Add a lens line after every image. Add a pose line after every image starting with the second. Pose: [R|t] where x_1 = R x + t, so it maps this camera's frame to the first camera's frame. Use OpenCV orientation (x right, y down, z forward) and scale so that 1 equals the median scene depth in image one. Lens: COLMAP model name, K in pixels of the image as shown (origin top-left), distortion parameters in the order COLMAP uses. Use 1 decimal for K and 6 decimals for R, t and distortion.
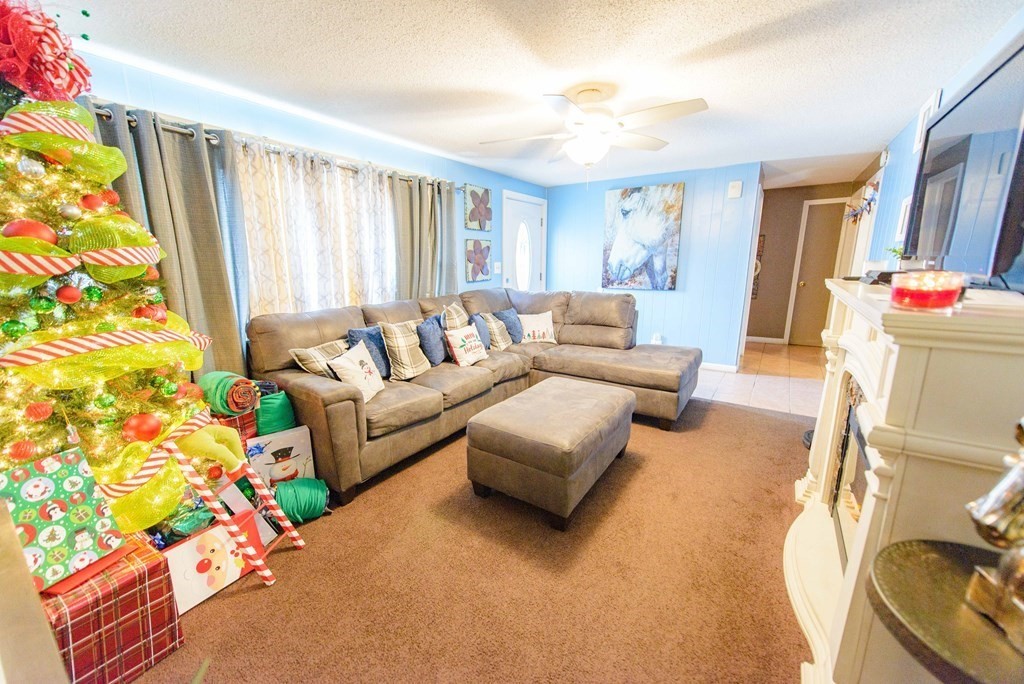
lens RADIAL K [[413.8, 0, 509.8], [0, 413.8, 348.3], [0, 0, 1]] dist [0.001677, 0.000041]
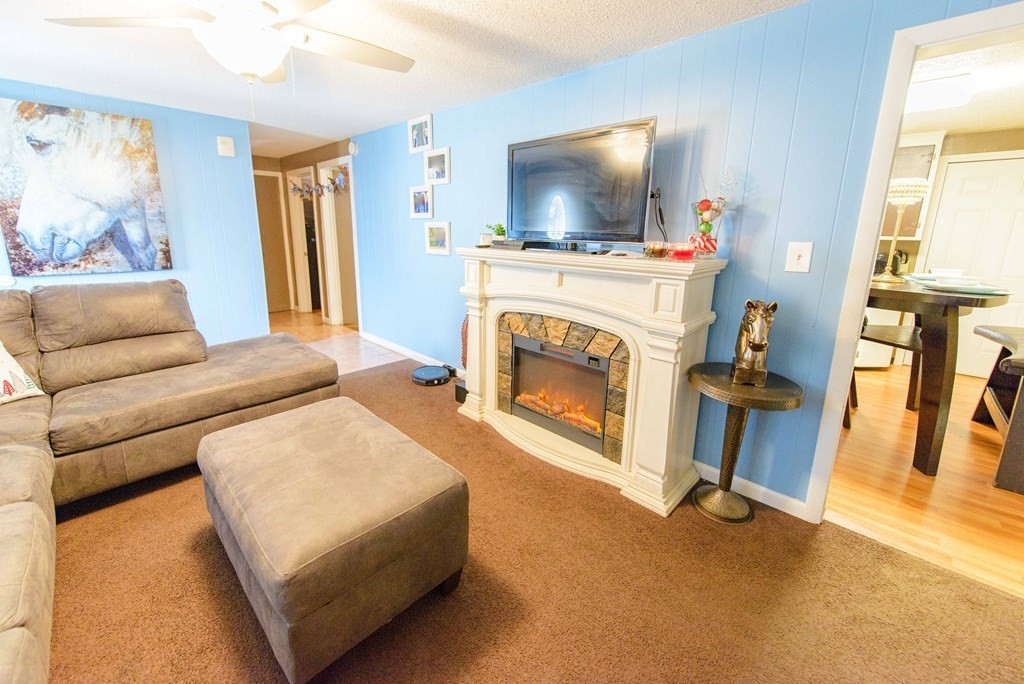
lens RADIAL K [[399.4, 0, 512.8], [0, 399.4, 313.4], [0, 0, 1]] dist [0.000596, 0.000060]
pose [[0.162050, -0.194057, 0.967513, -0.484193], [0.191462, 0.968023, 0.162092, -0.150786], [-0.968030, 0.158975, 0.194022, 0.690547]]
